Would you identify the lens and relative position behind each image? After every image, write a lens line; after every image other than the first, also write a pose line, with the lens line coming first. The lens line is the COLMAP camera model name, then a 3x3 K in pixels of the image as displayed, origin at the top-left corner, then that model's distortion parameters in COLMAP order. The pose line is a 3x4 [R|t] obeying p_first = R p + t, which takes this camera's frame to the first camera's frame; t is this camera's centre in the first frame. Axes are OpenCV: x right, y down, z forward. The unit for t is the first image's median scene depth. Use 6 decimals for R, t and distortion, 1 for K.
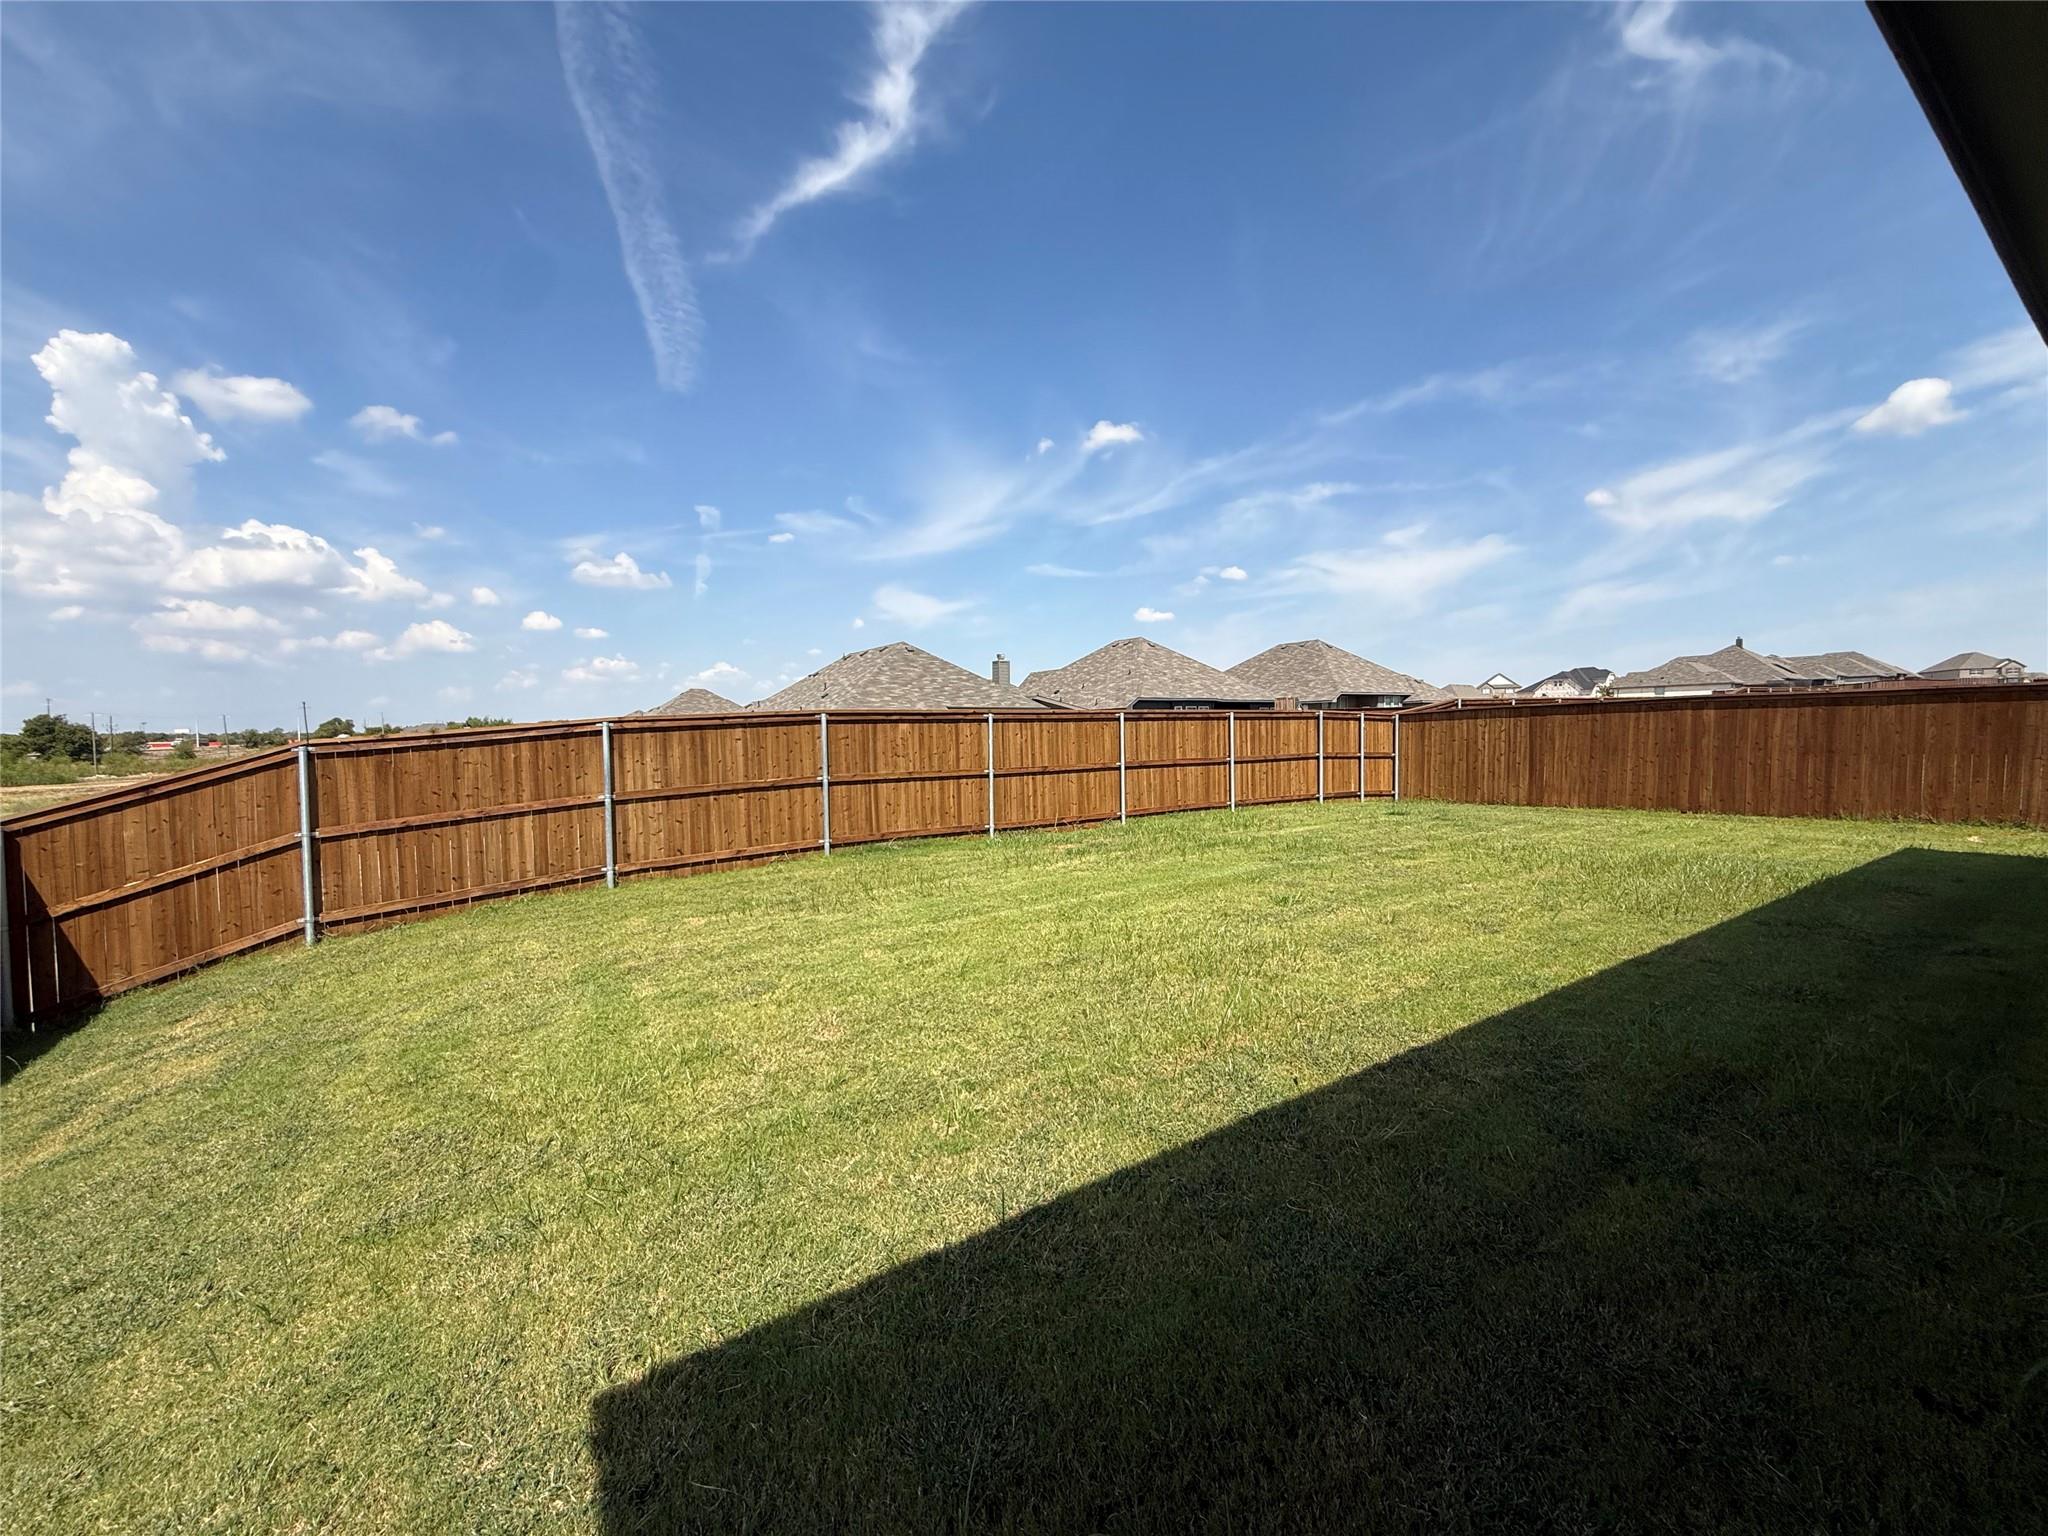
lens RADIAL K [[815.9, 0, 1018.5], [0, 815.9, 766.9], [0, 0, 1]] dist [-0.000504, 0.000415]
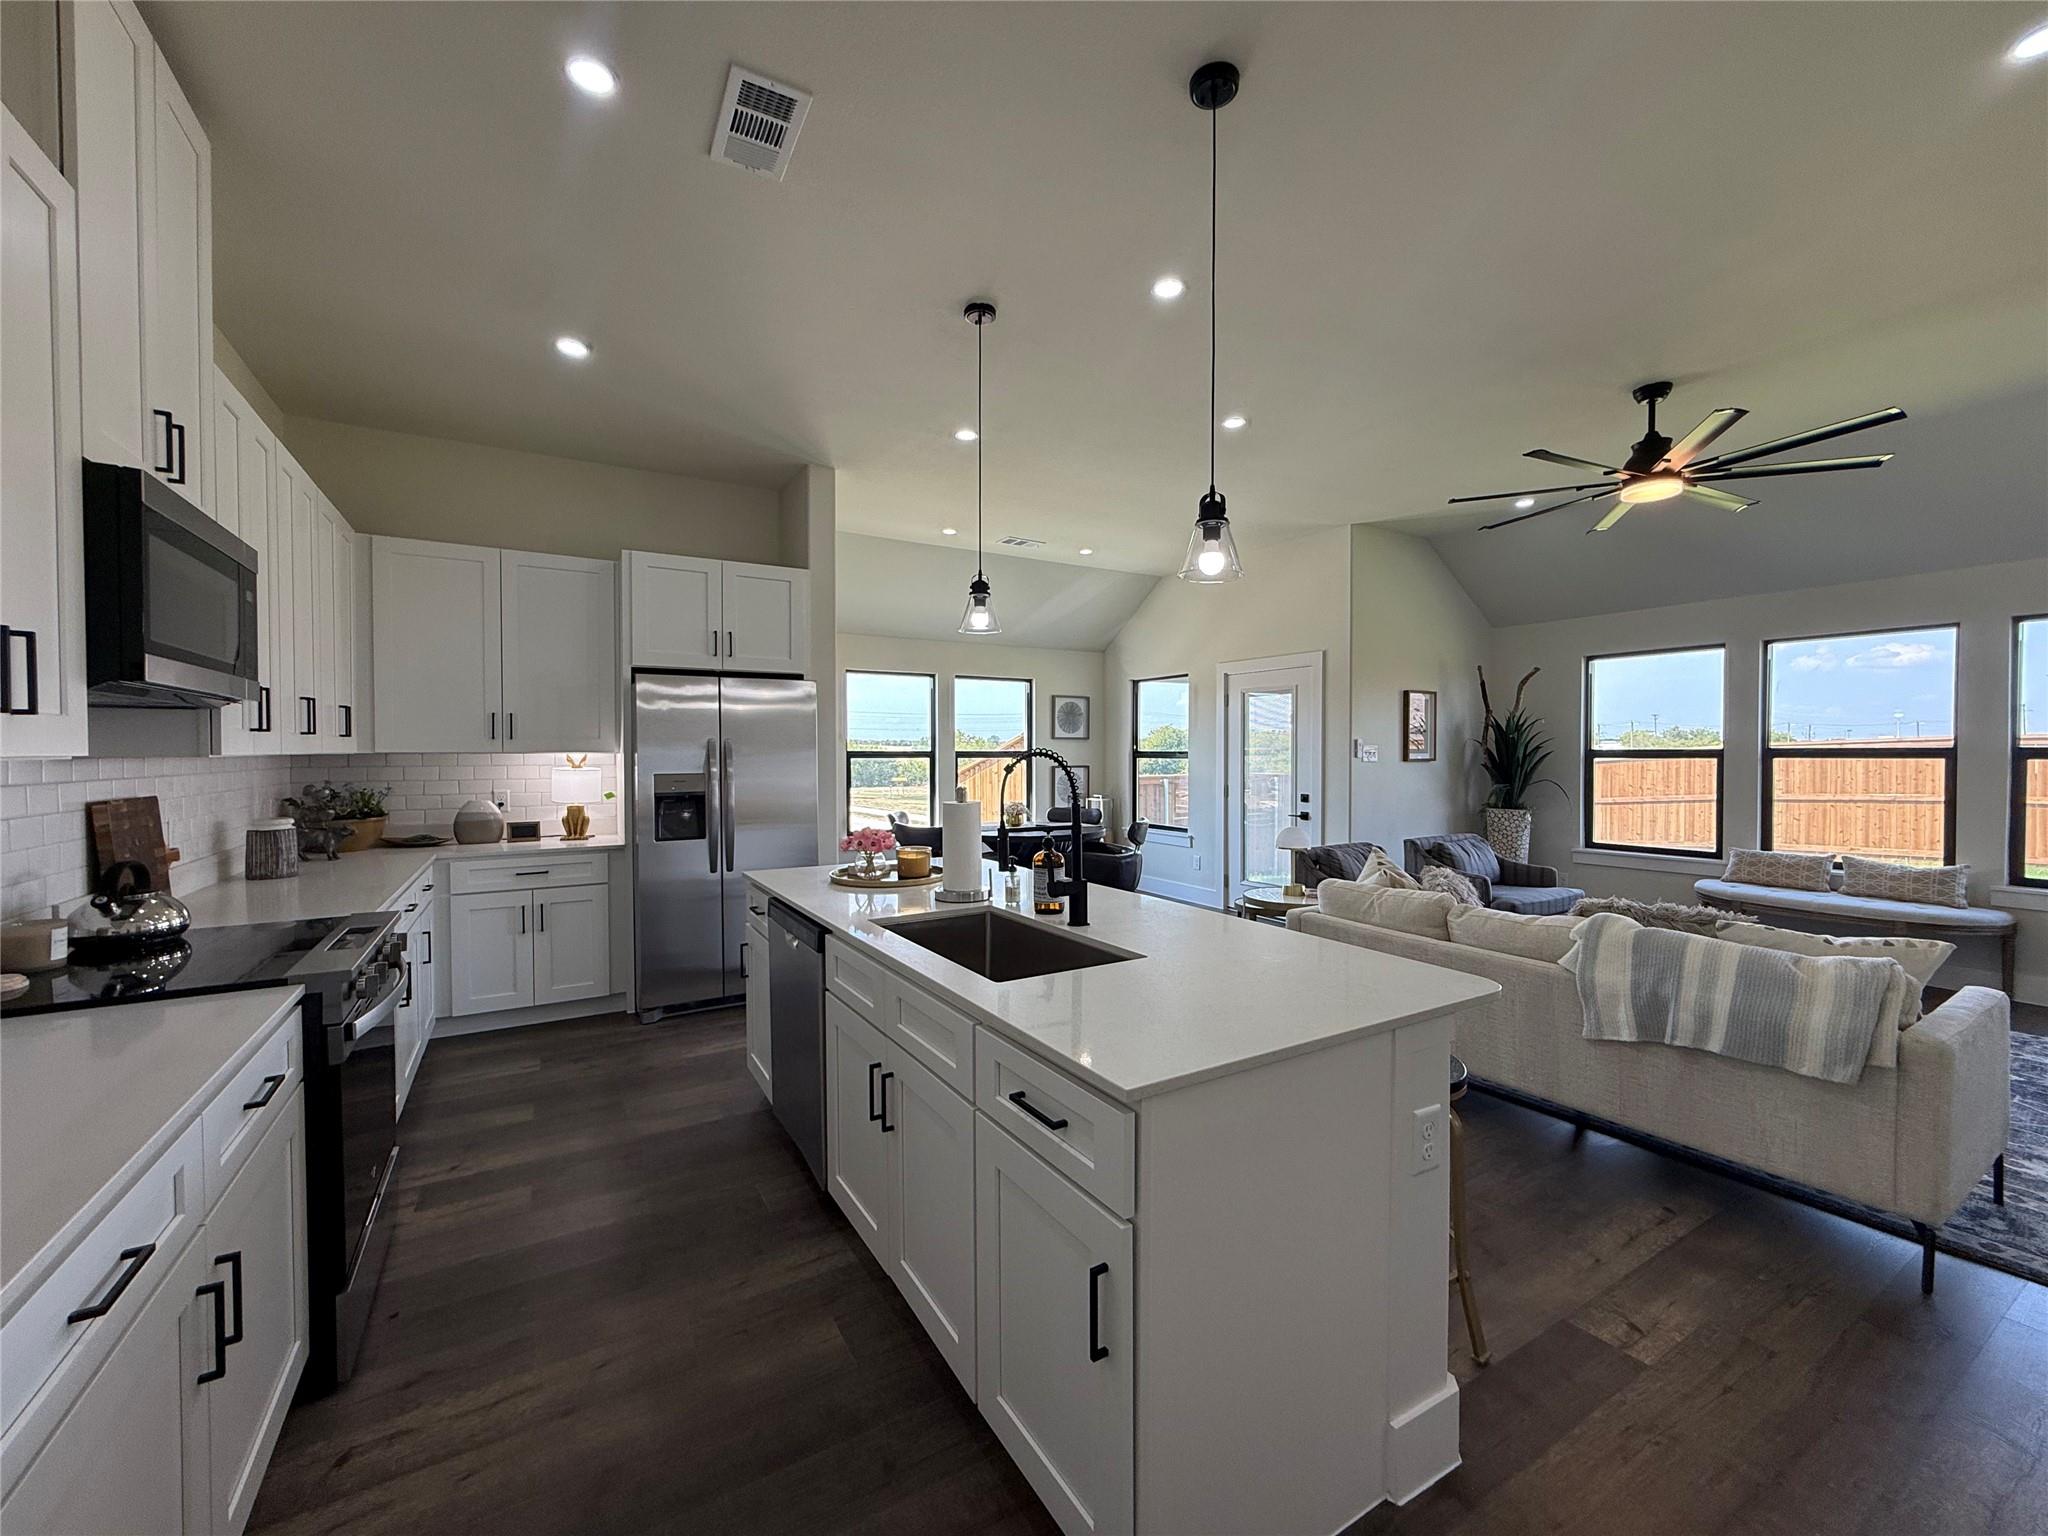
lens RADIAL K [[815.9, 0, 1018.5], [0, 815.9, 766.9], [0, 0, 1]] dist [-0.000504, 0.000415]
pose [[-0.051652, 0.033762, -0.998094, 1.076514], [-0.041421, 0.998496, 0.035919, -0.016723], [0.997806, 0.043198, -0.050175, -0.255055]]
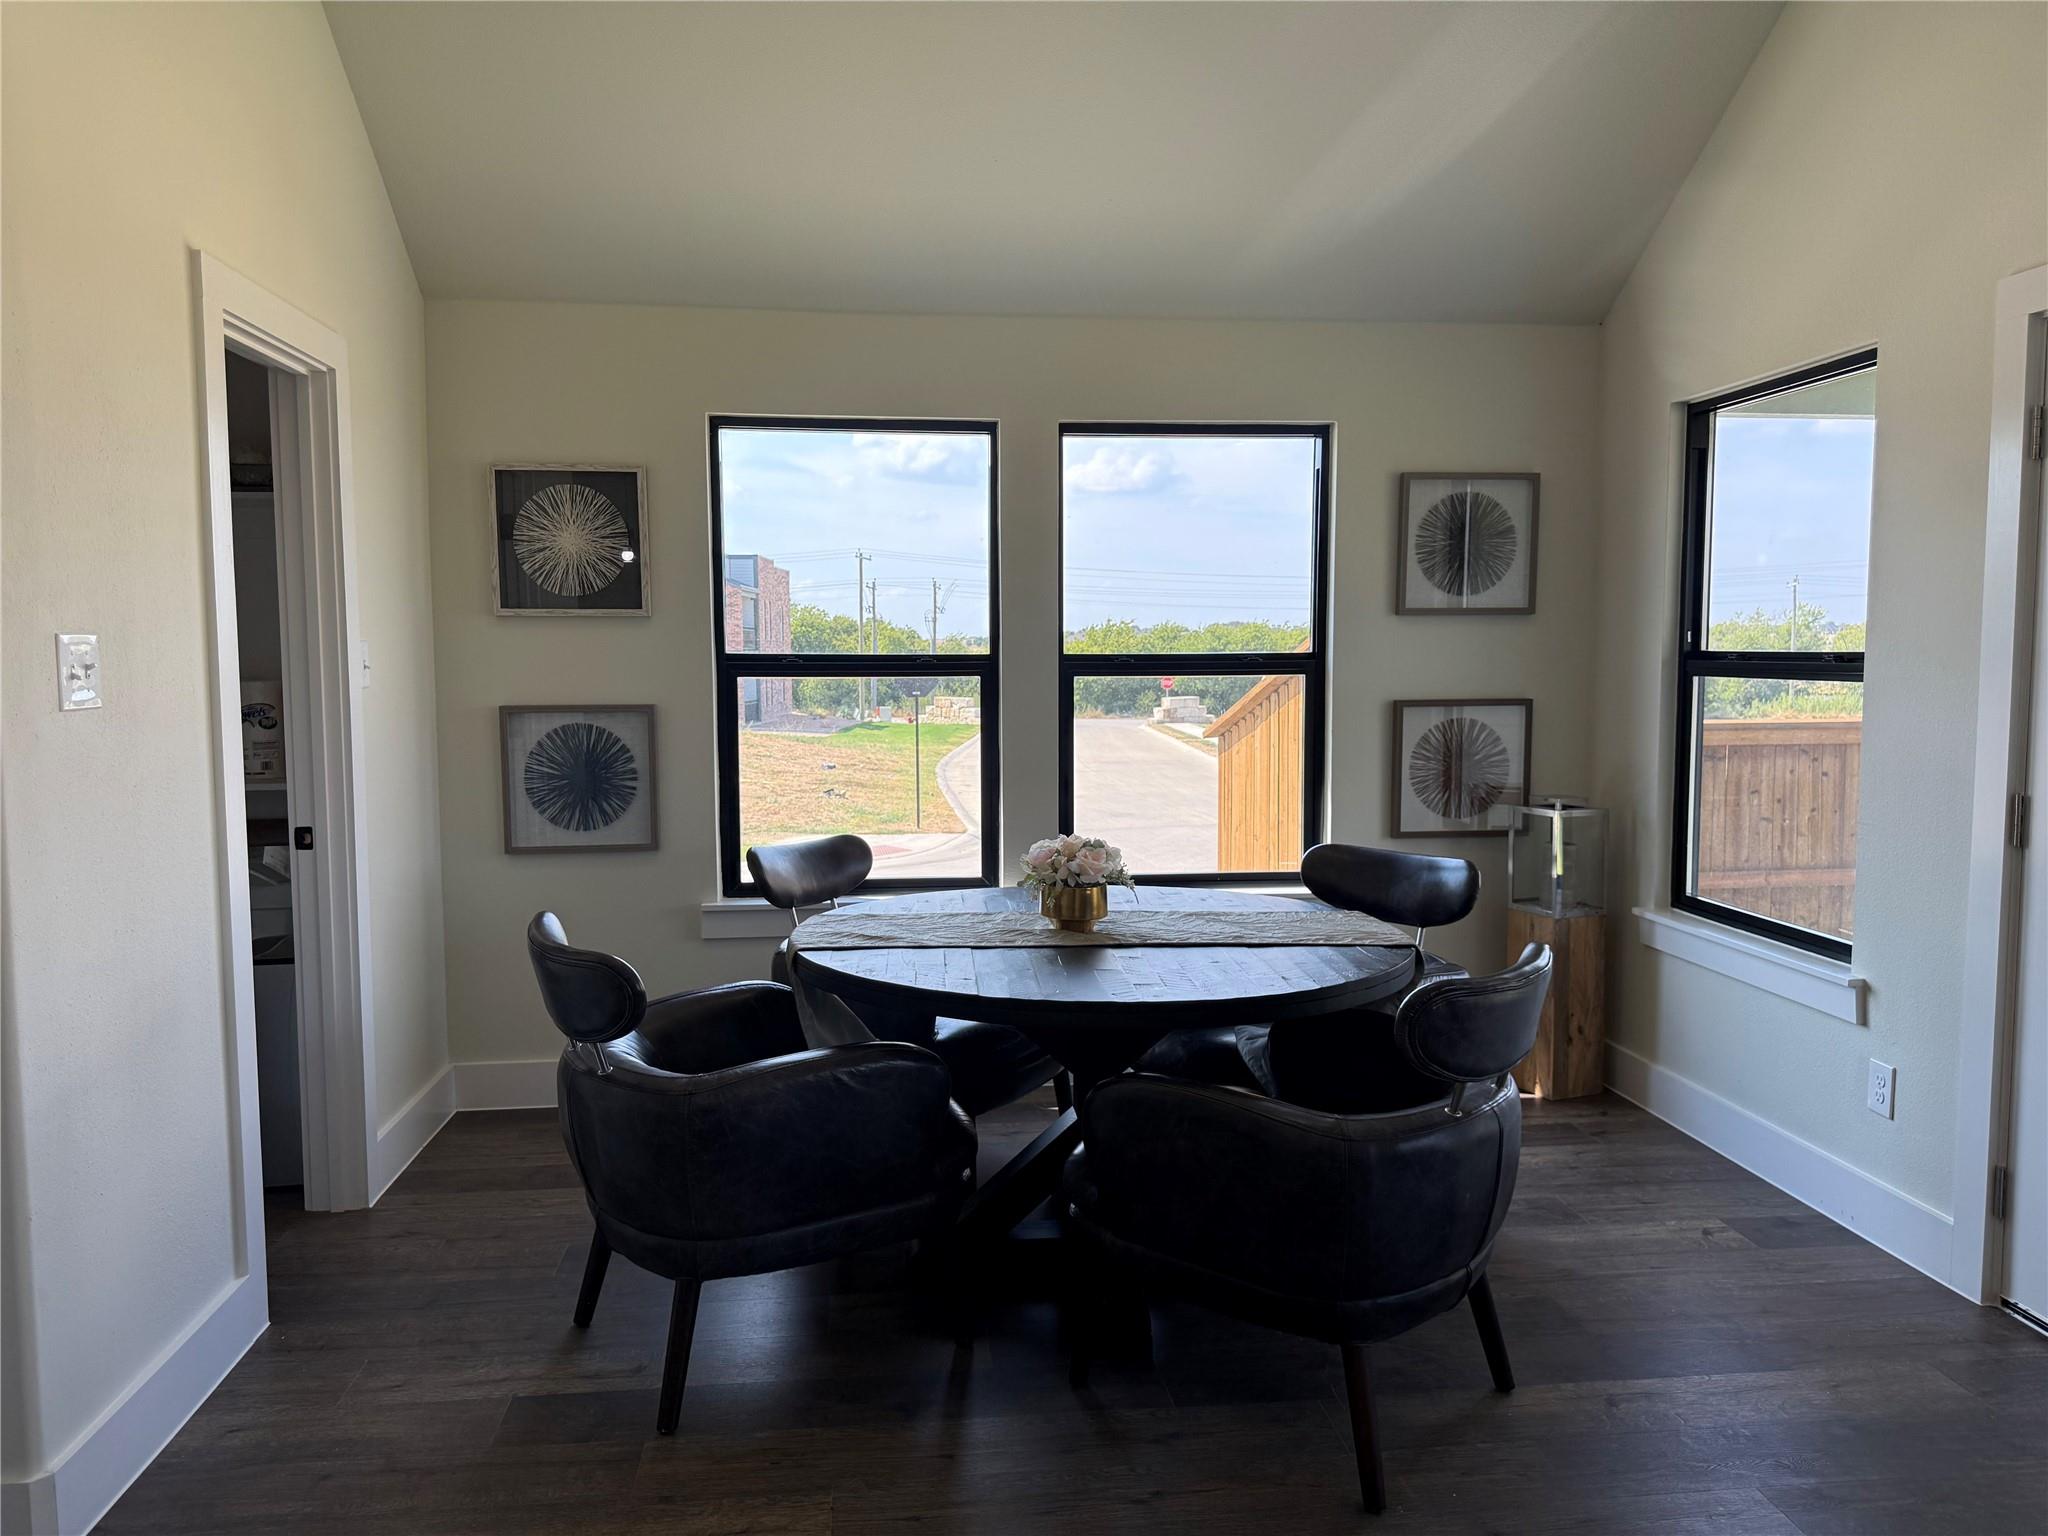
lens RADIAL K [[1449.6, 0, 1024.0], [0, 1449.6, 768.0], [0, 0, 1]] dist [0.049933, -0.057531]
pose [[-0.454830, 0.086730, -0.886345, 0.668508], [-0.028611, 0.993310, 0.111878, -0.016522], [0.890118, 0.076245, -0.449306, -0.143562]]
